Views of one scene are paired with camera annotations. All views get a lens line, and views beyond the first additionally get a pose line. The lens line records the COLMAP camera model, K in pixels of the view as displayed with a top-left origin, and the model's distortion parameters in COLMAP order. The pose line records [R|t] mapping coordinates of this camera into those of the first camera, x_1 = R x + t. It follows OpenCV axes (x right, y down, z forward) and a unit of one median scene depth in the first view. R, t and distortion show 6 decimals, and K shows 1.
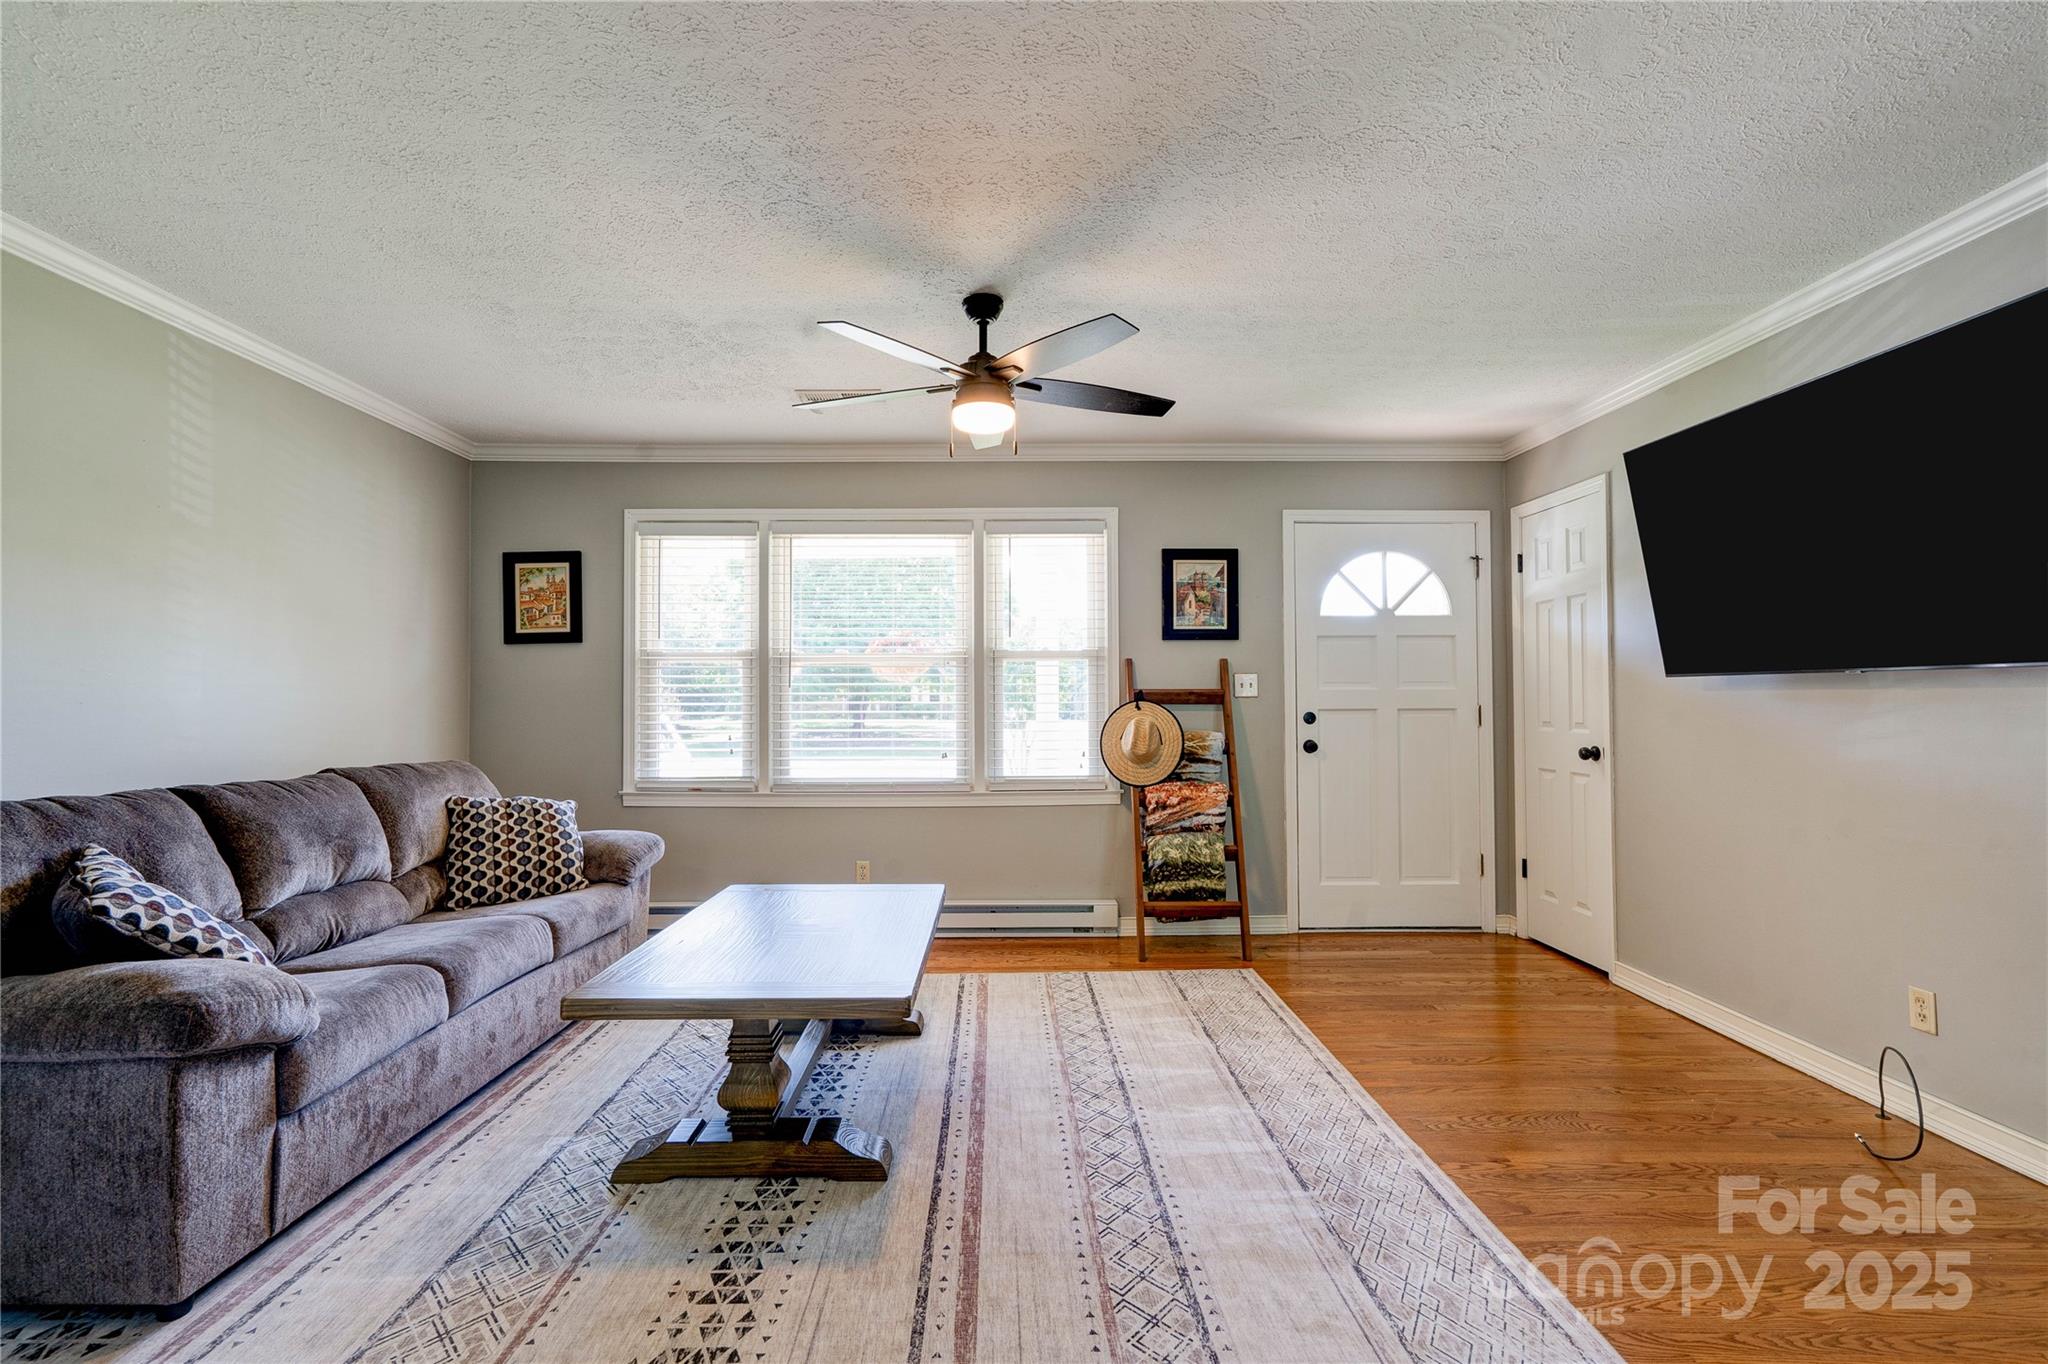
lens RADIAL K [[913.3, 0, 984.9], [0, 913.3, 672.9], [0, 0, 1]] dist [-0.001321, 0.000056]
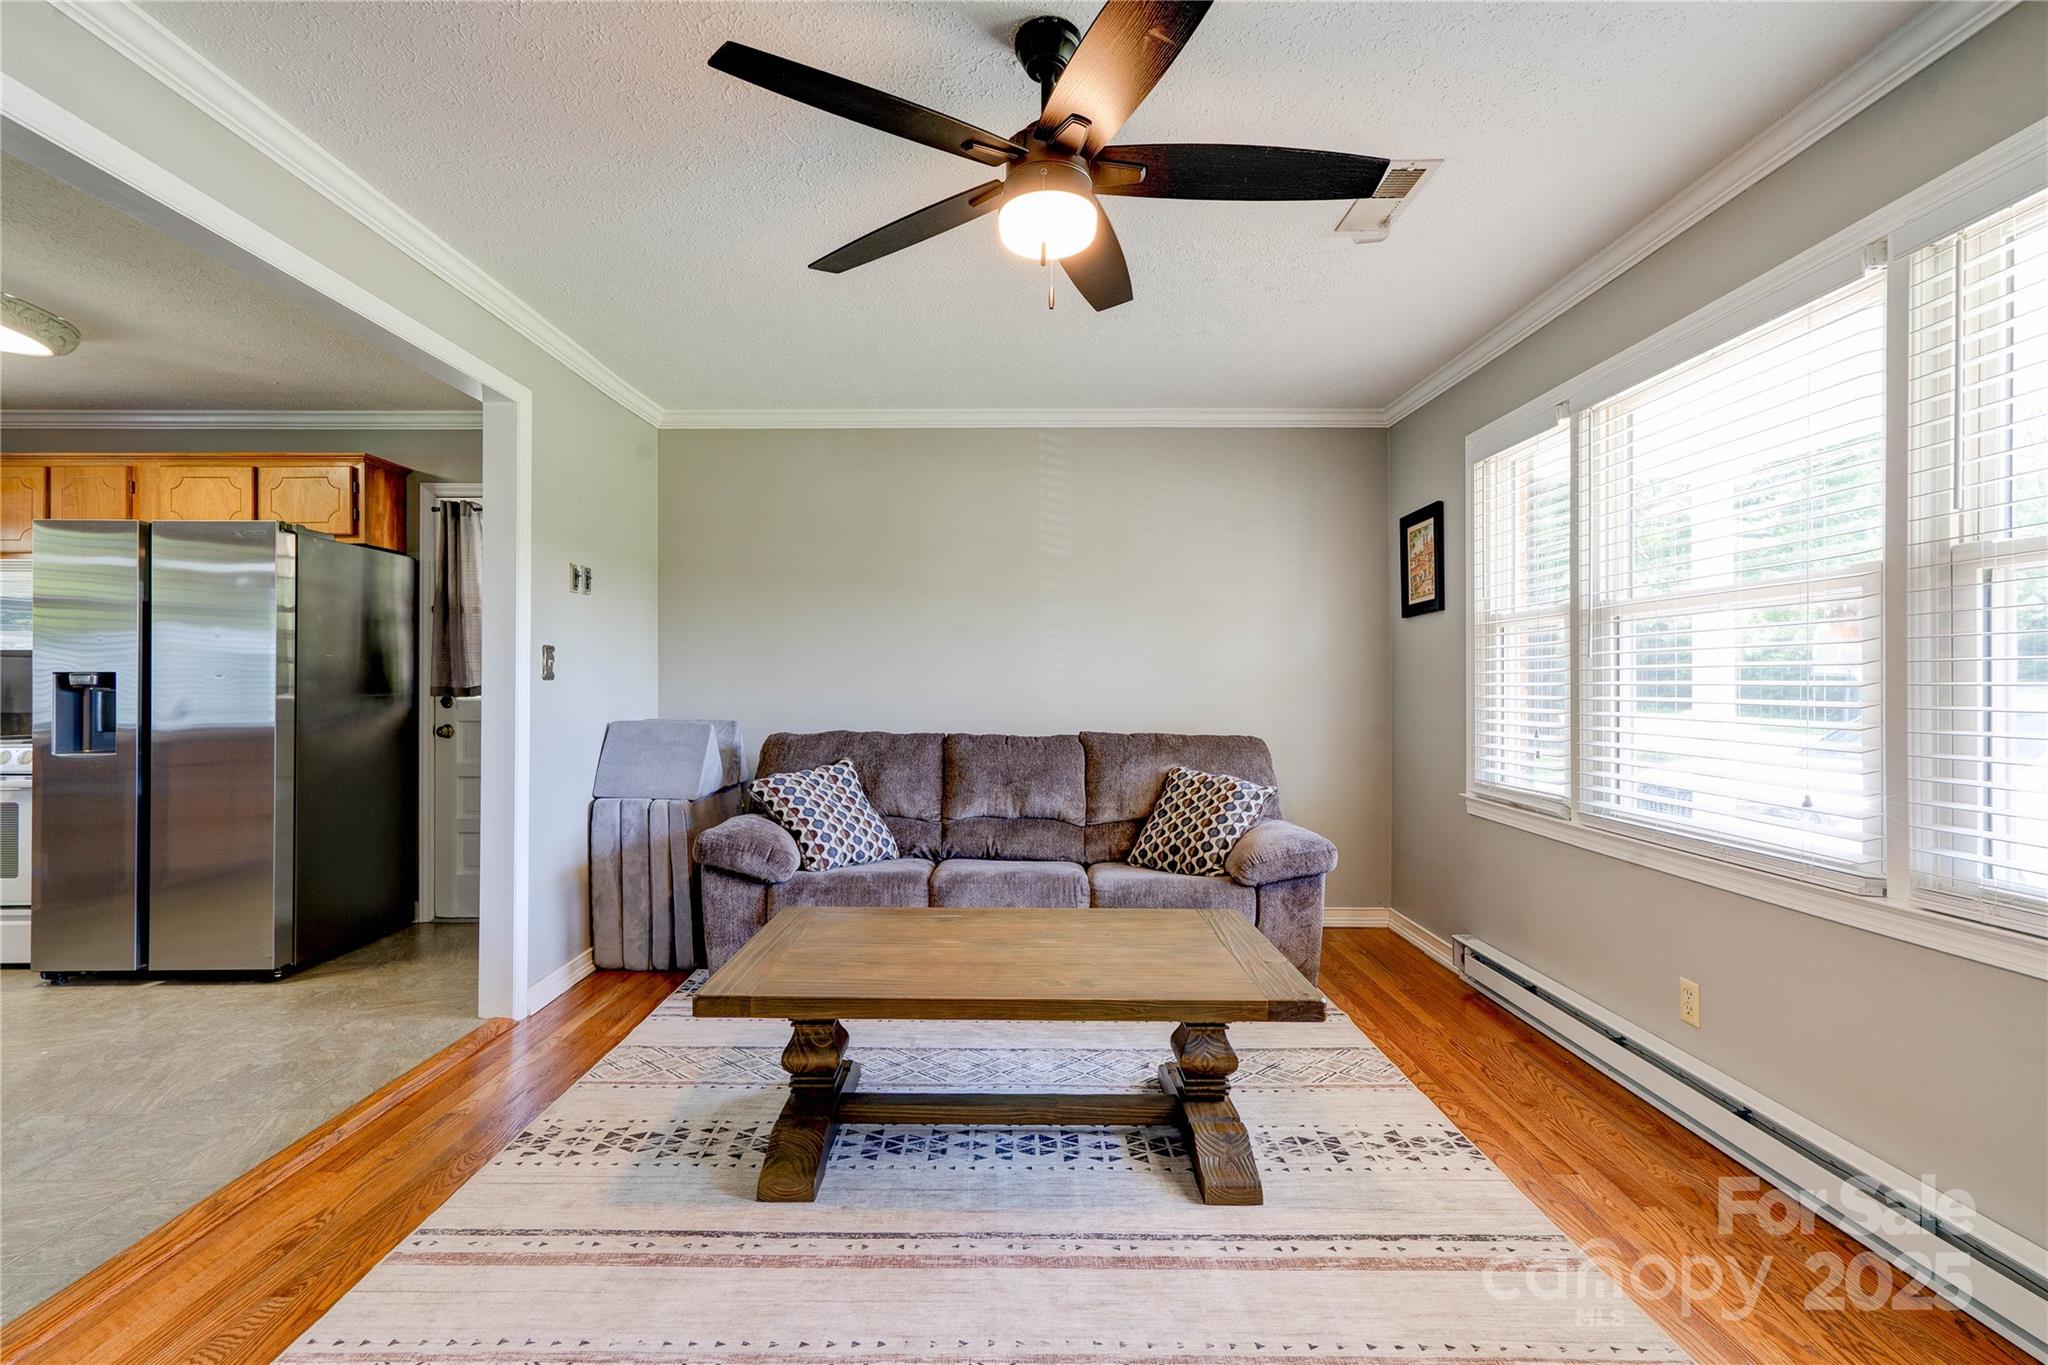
lens RADIAL K [[922.2, 0, 1024.0], [0, 922.2, 682.5], [0, 0, 1]] dist [0.002301, 0.001007]
pose [[0.016740, -0.005776, -0.999843, 0.629384], [0.028452, 0.999581, -0.005298, 0.042719], [0.999455, -0.028358, 0.016897, 0.977206]]
